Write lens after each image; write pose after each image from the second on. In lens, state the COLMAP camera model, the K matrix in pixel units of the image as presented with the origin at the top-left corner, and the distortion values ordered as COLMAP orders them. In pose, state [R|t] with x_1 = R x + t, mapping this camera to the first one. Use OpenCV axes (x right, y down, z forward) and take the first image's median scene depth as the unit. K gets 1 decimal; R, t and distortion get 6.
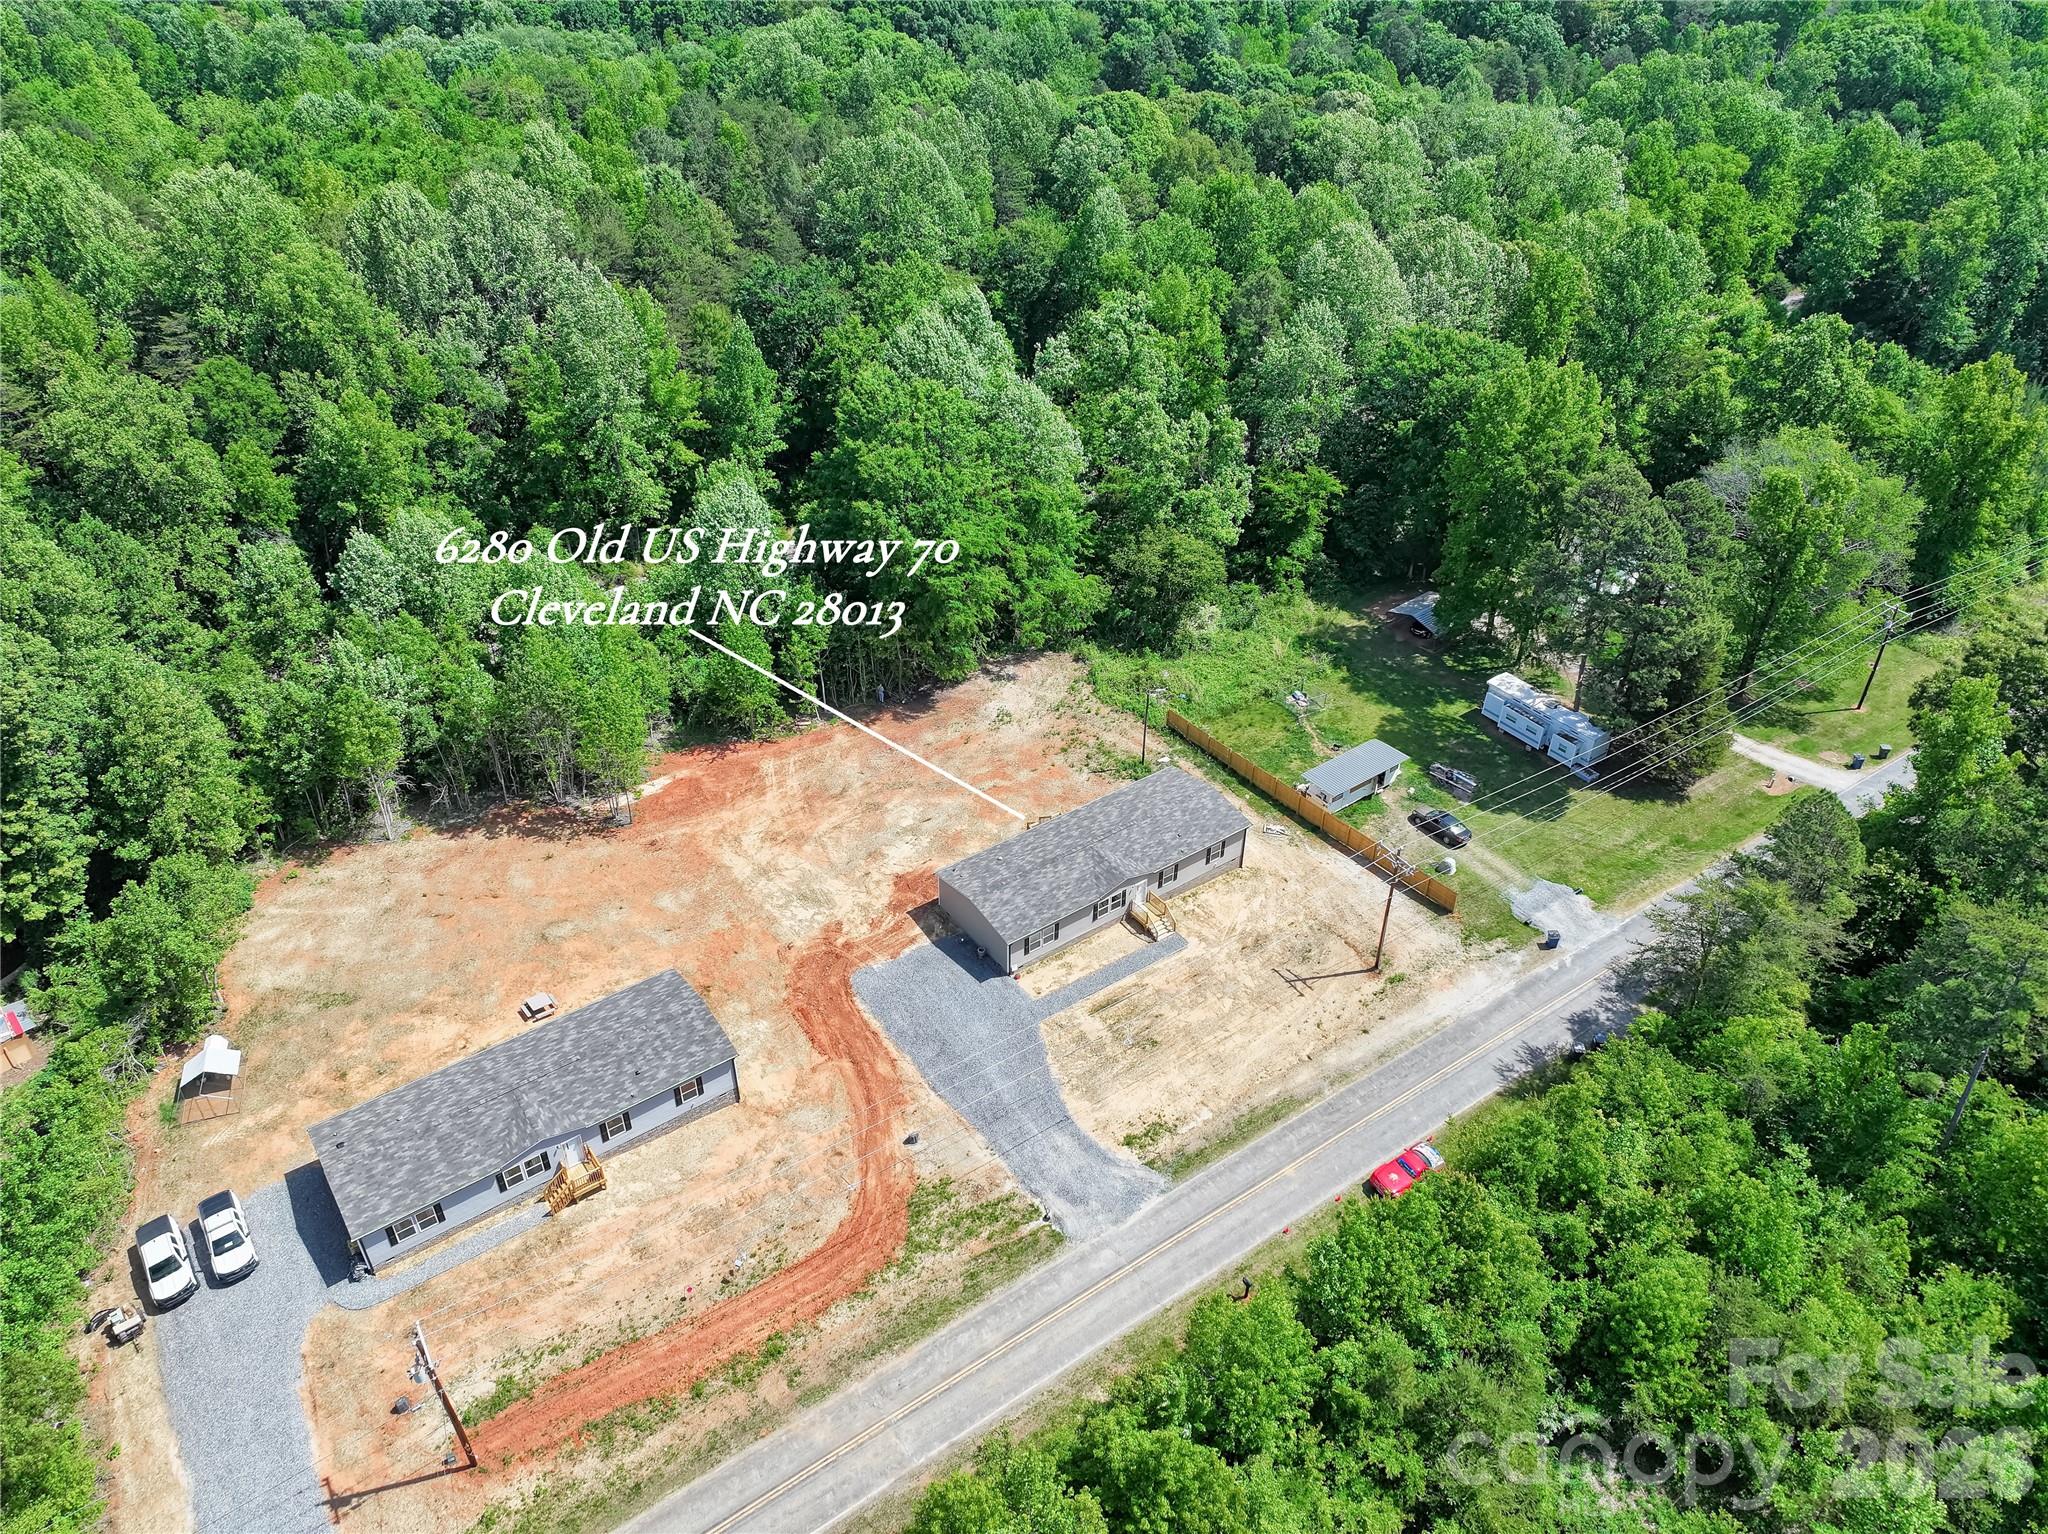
lens RADIAL K [[1436.9, 0, 1024.0], [0, 1436.9, 767.0], [0, 0, 1]] dist [0.015546, -0.003905]
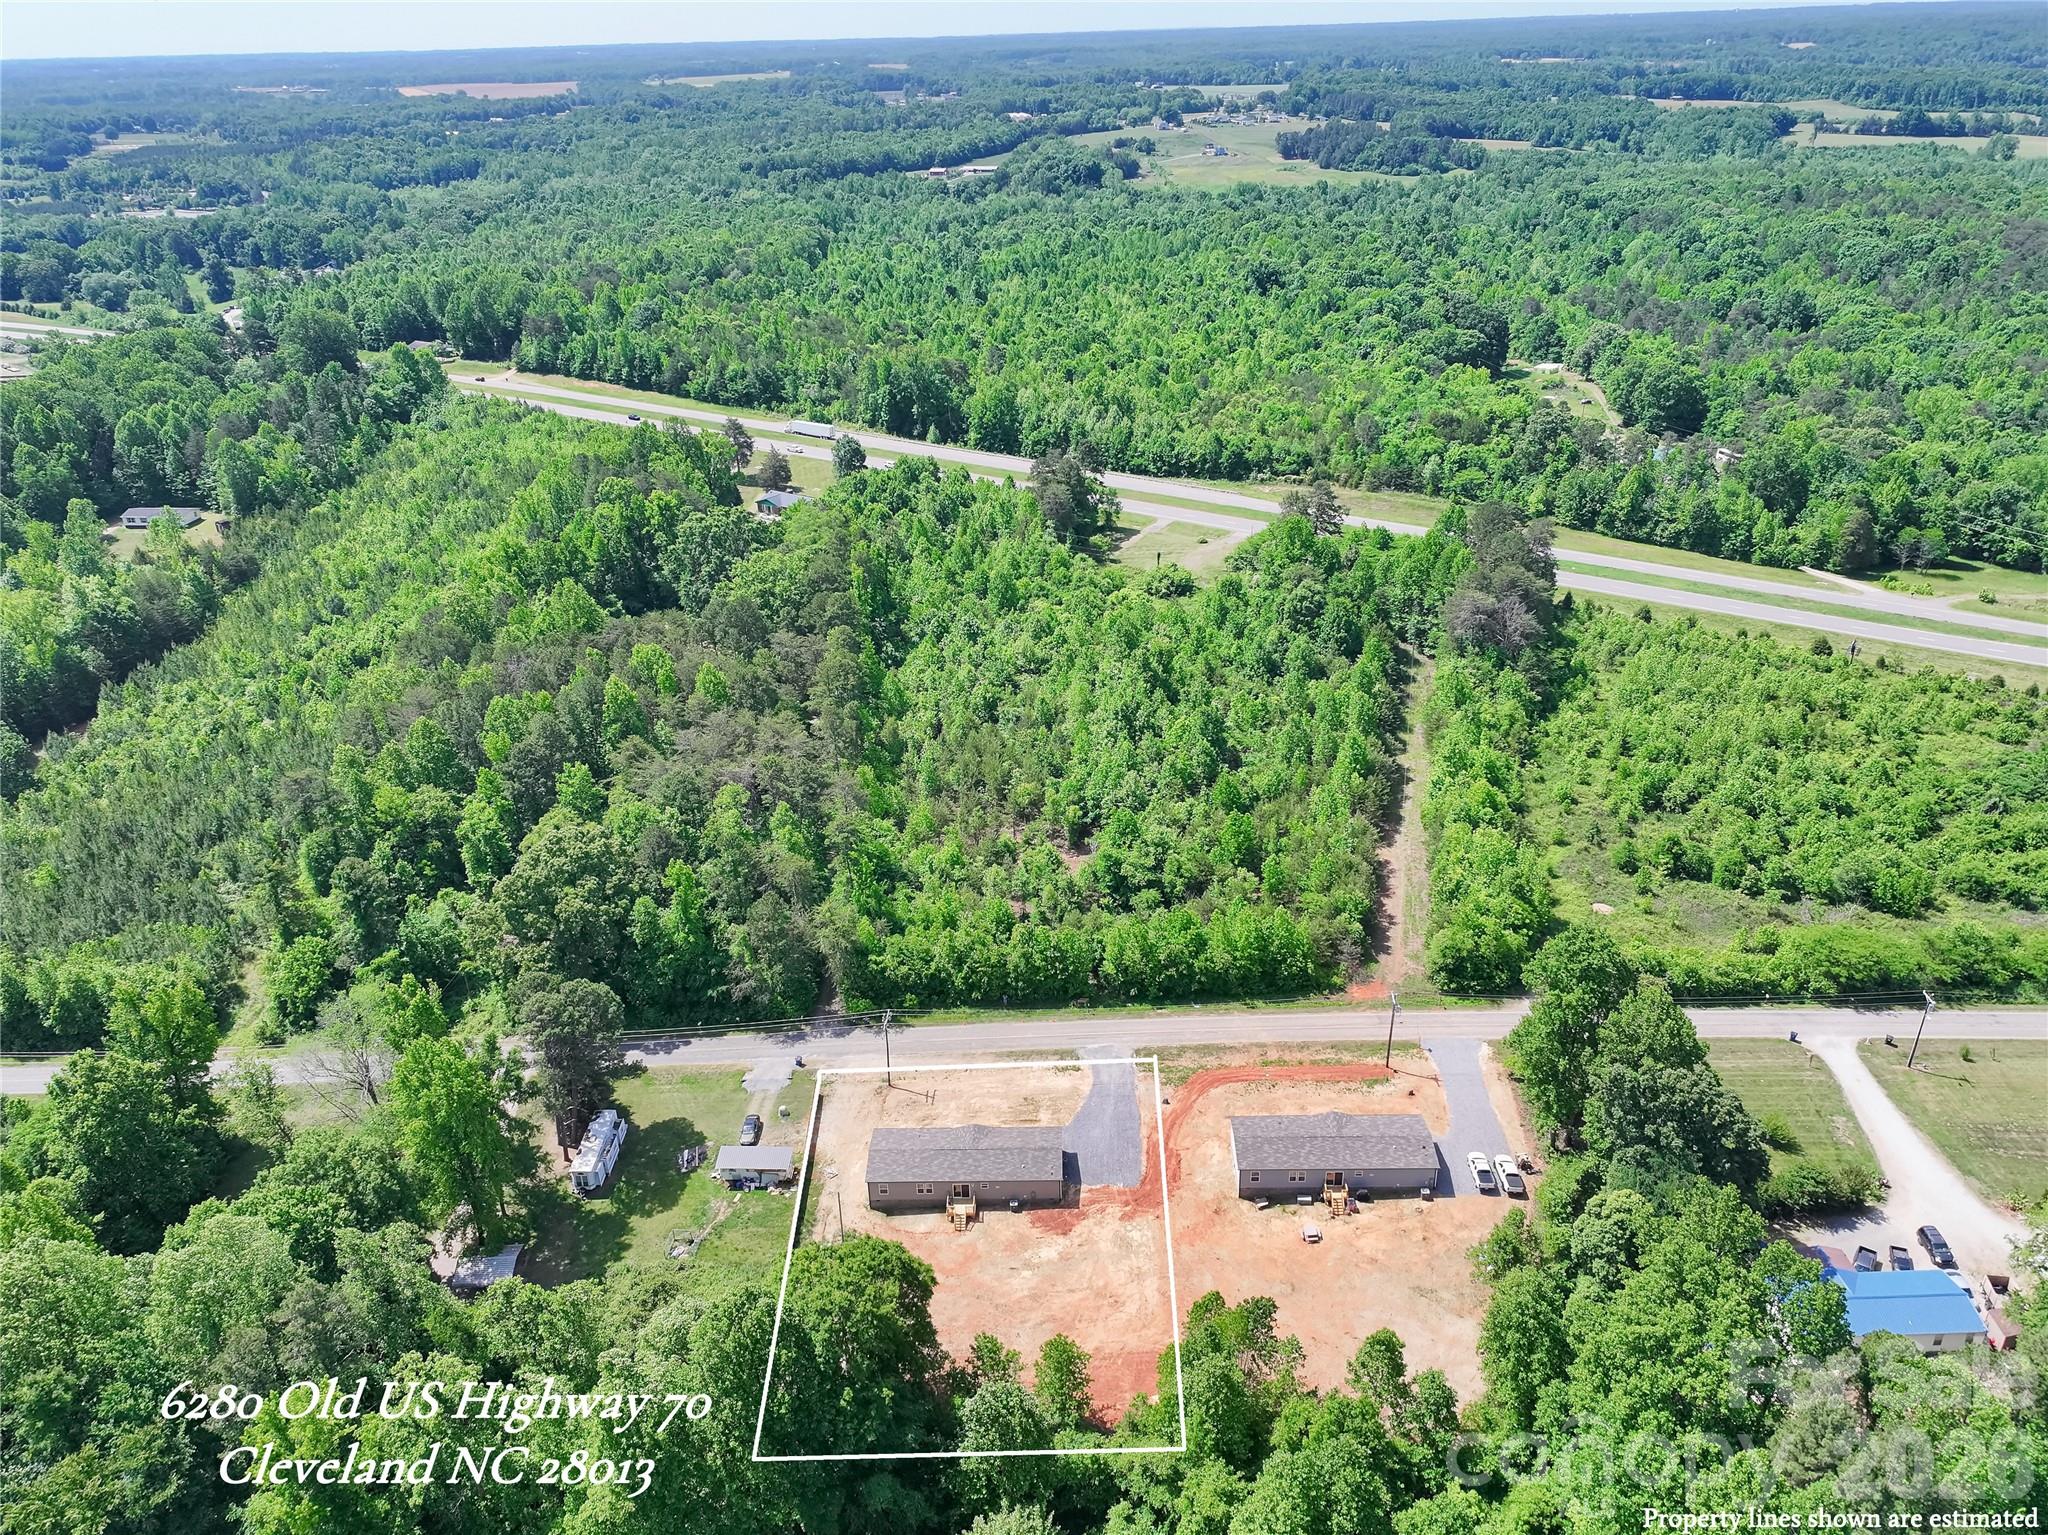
lens RADIAL K [[1513.5, 0, 1024.0], [0, 1513.5, 767.5], [0, 0, 1]] dist [0.013822, -0.000242]
pose [[-0.797283, -0.250953, 0.548965, -0.705938], [0.373384, 0.509542, 0.775211, -1.246238], [-0.474262, 0.823037, -0.312547, 0.990859]]
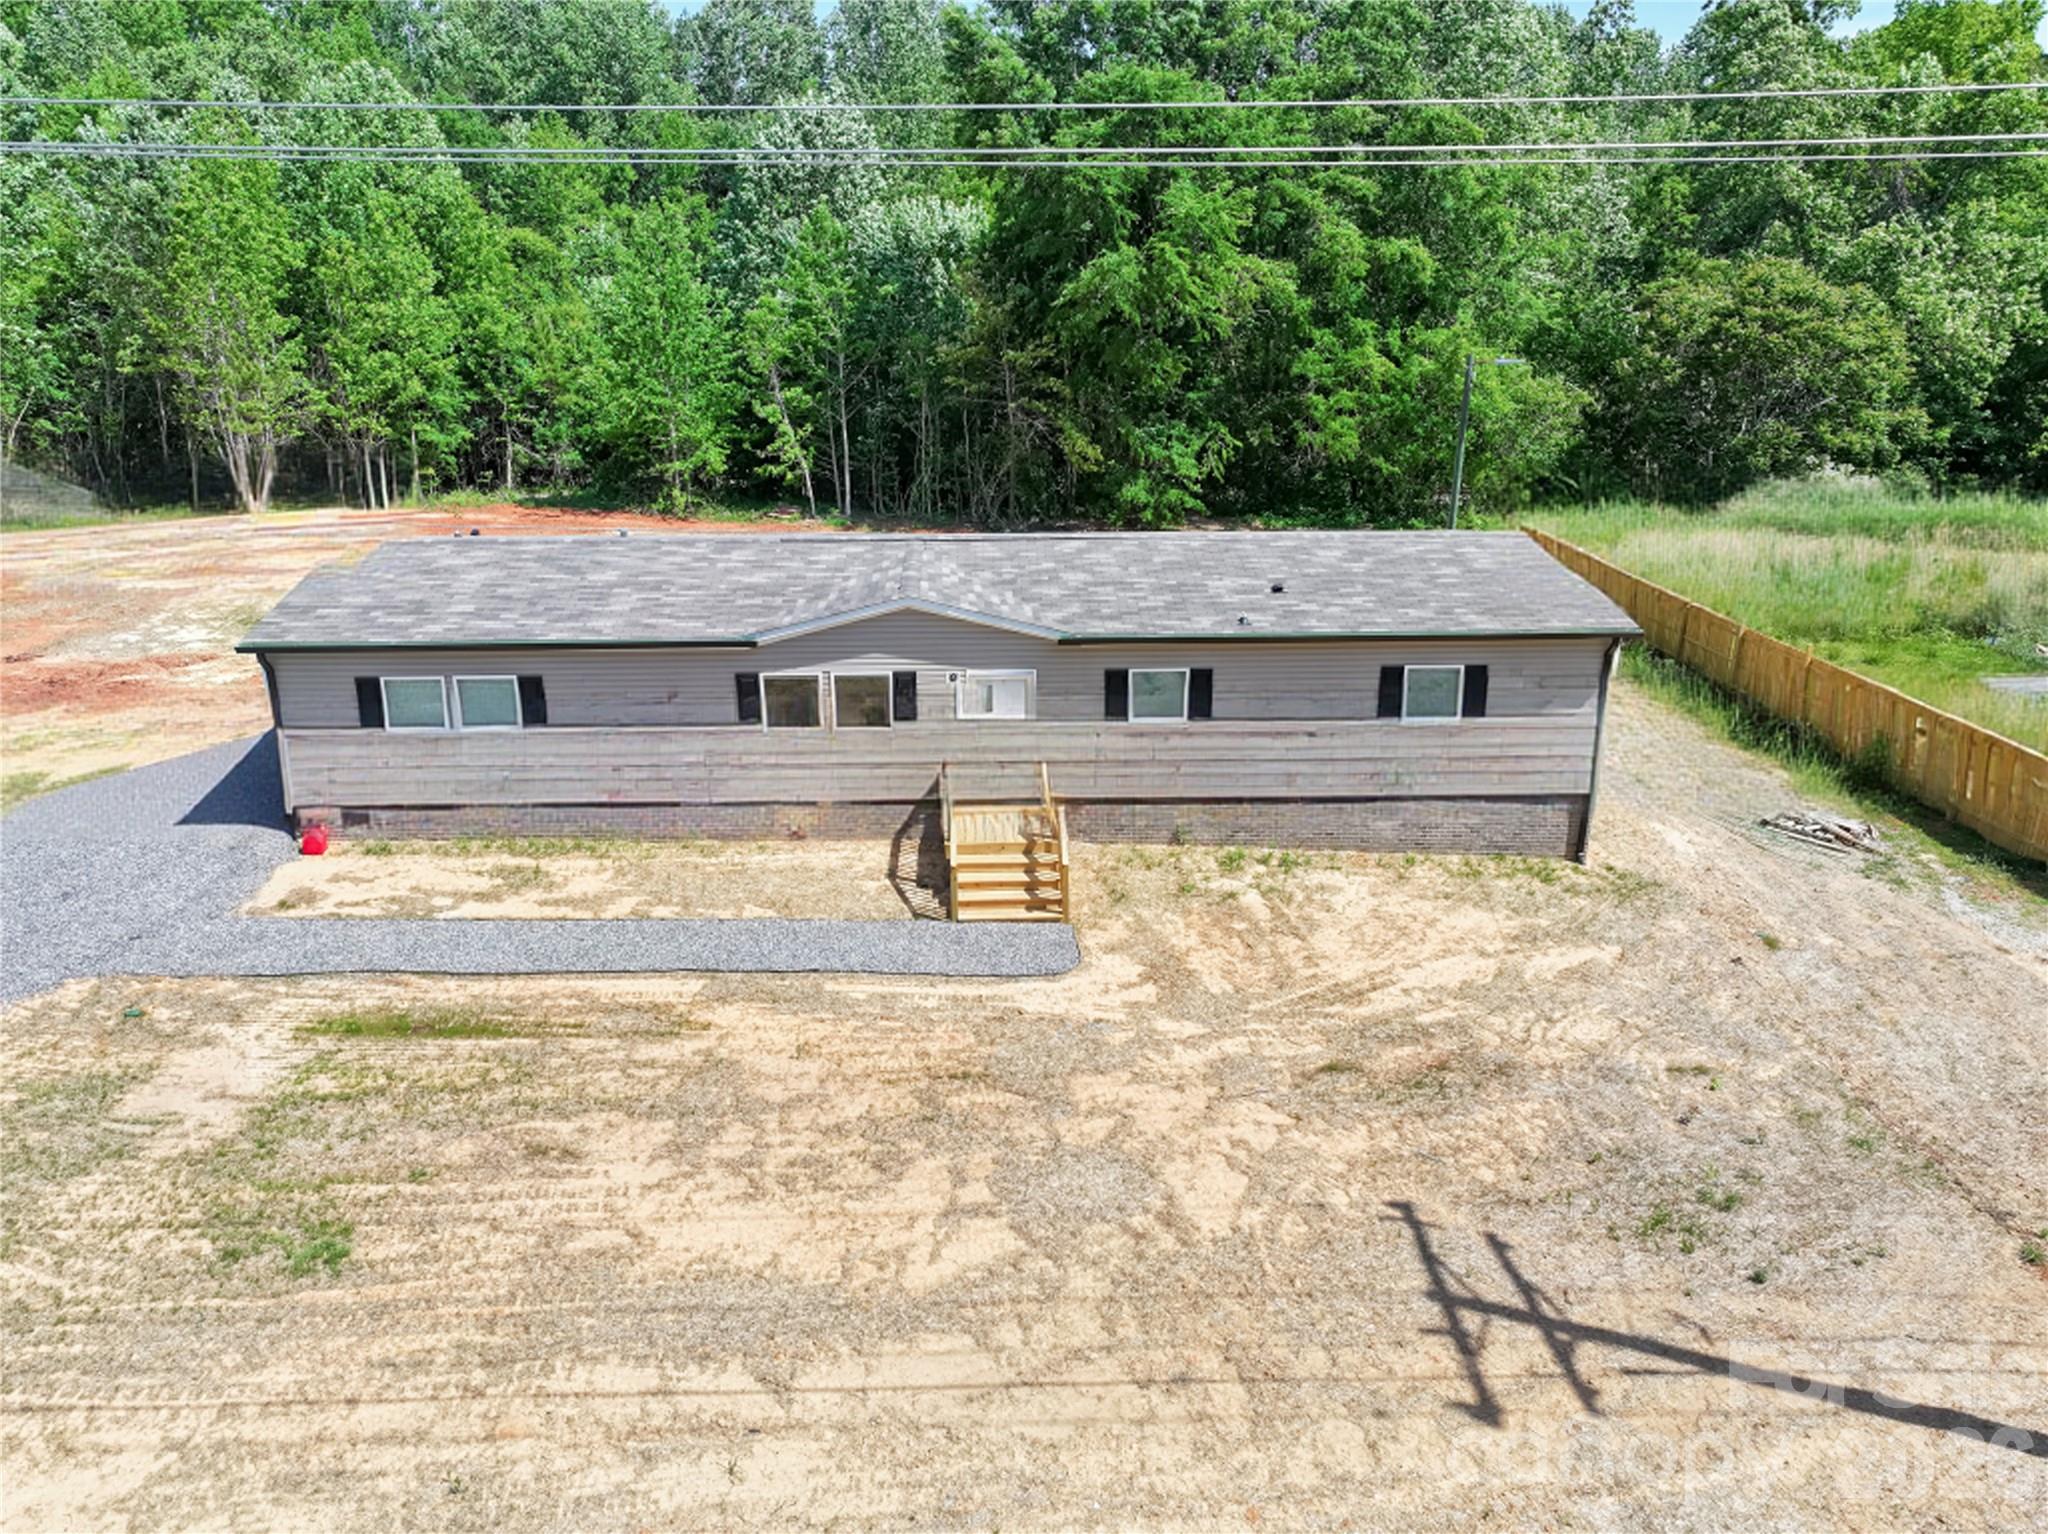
lens RADIAL K [[1436.9, 0, 1024.0], [0, 1436.9, 767.0], [0, 0, 1]] dist [0.015546, -0.003905]
pose [[0.842814, 0.178467, -0.507754, 0.173313], [-0.316019, 0.927763, -0.198462, 0.117708], [0.435656, 0.327727, 0.838331, 0.693858]]
